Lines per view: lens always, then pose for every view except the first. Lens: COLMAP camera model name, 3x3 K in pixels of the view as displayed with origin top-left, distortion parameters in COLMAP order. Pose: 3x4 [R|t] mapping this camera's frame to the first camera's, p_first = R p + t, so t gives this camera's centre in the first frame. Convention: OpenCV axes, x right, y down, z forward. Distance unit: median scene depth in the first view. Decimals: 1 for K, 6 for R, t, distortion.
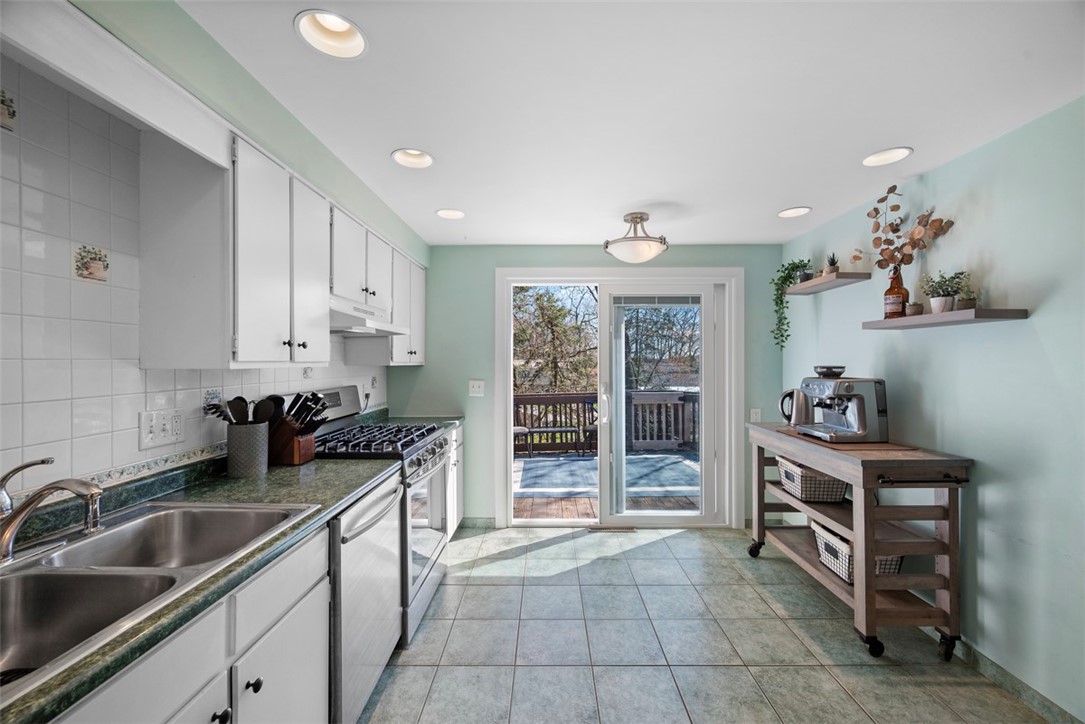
lens RADIAL K [[426.8, 0, 546.2], [0, 426.8, 363.9], [0, 0, 1]] dist [-0.001005, -0.000165]
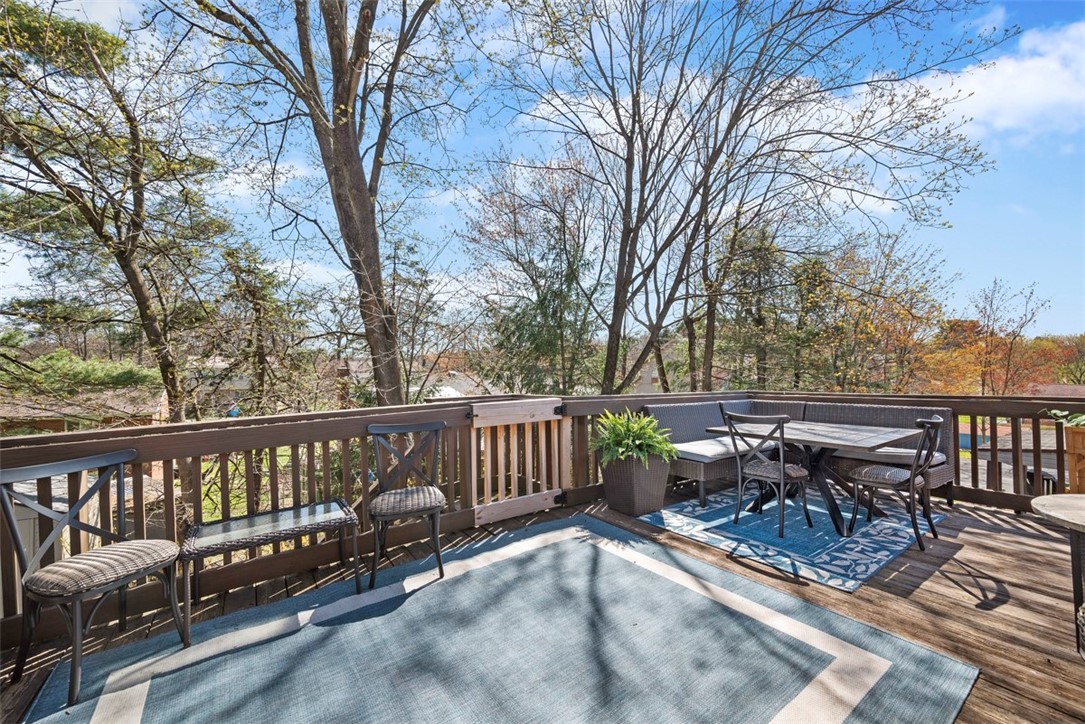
lens RADIAL K [[426.8, 0, 546.2], [0, 426.8, 363.9], [0, 0, 1]] dist [-0.001005, -0.000165]
pose [[0.814886, 0.003771, 0.579609, -0.007642], [-0.003387, 0.999993, -0.001744, 0.066324], [-0.579611, -0.000542, 0.814893, 1.548375]]
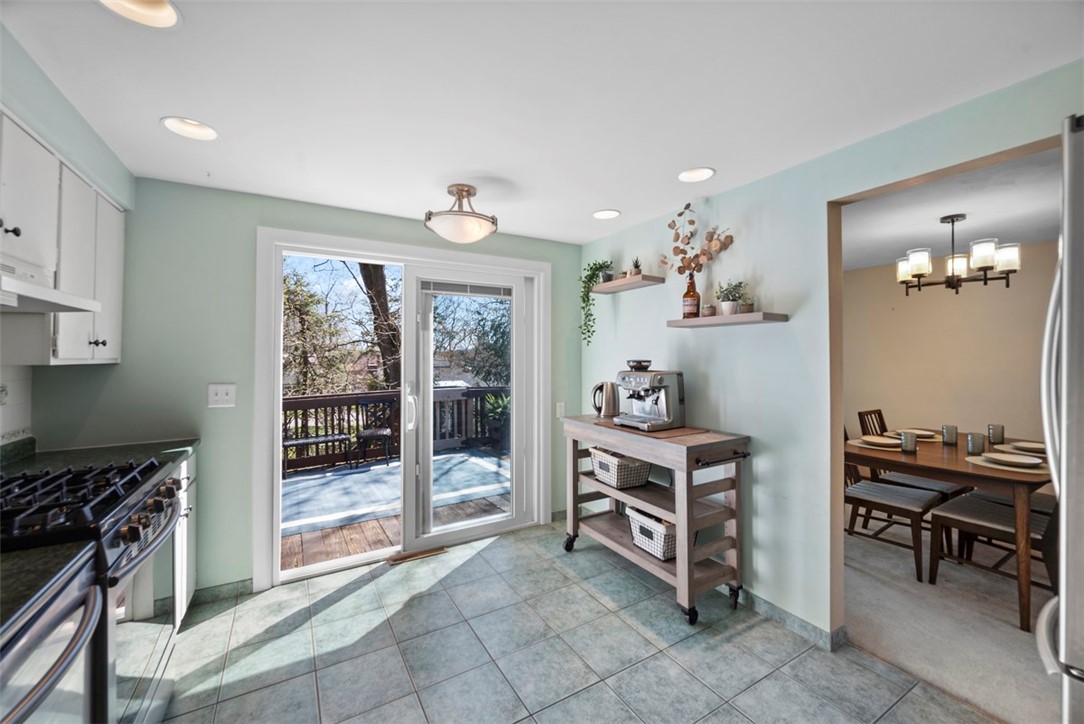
lens RADIAL K [[432.4, 0, 543.8], [0, 432.4, 349.1], [0, 0, 1]] dist [-0.000282, -0.000324]
pose [[0.857576, 0.005870, 0.514324, -0.095437], [0.005388, 0.999777, -0.020394, -0.001600], [-0.514329, 0.020261, 0.857354, 0.163874]]
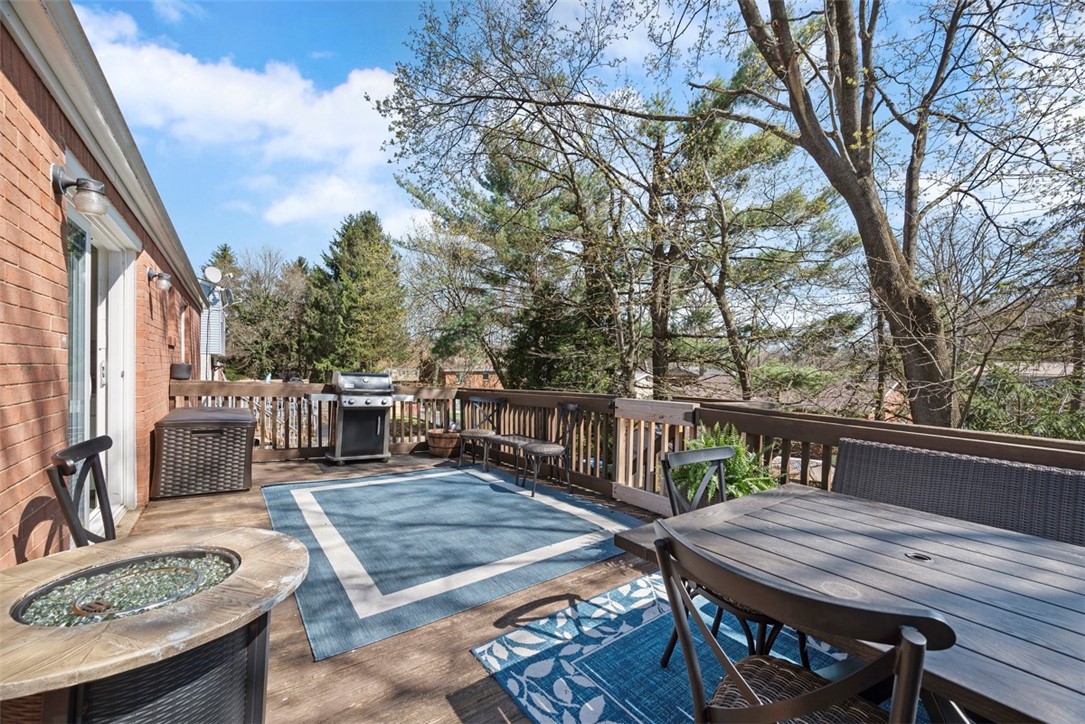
lens RADIAL K [[426.8, 0, 546.2], [0, 426.8, 363.9], [0, 0, 1]] dist [-0.001005, -0.000165]
pose [[0.599180, 0.002580, -0.800610, 1.610155], [-0.010290, 0.999937, -0.004479, 0.072209], [0.800548, 0.010922, 0.599169, 1.578150]]
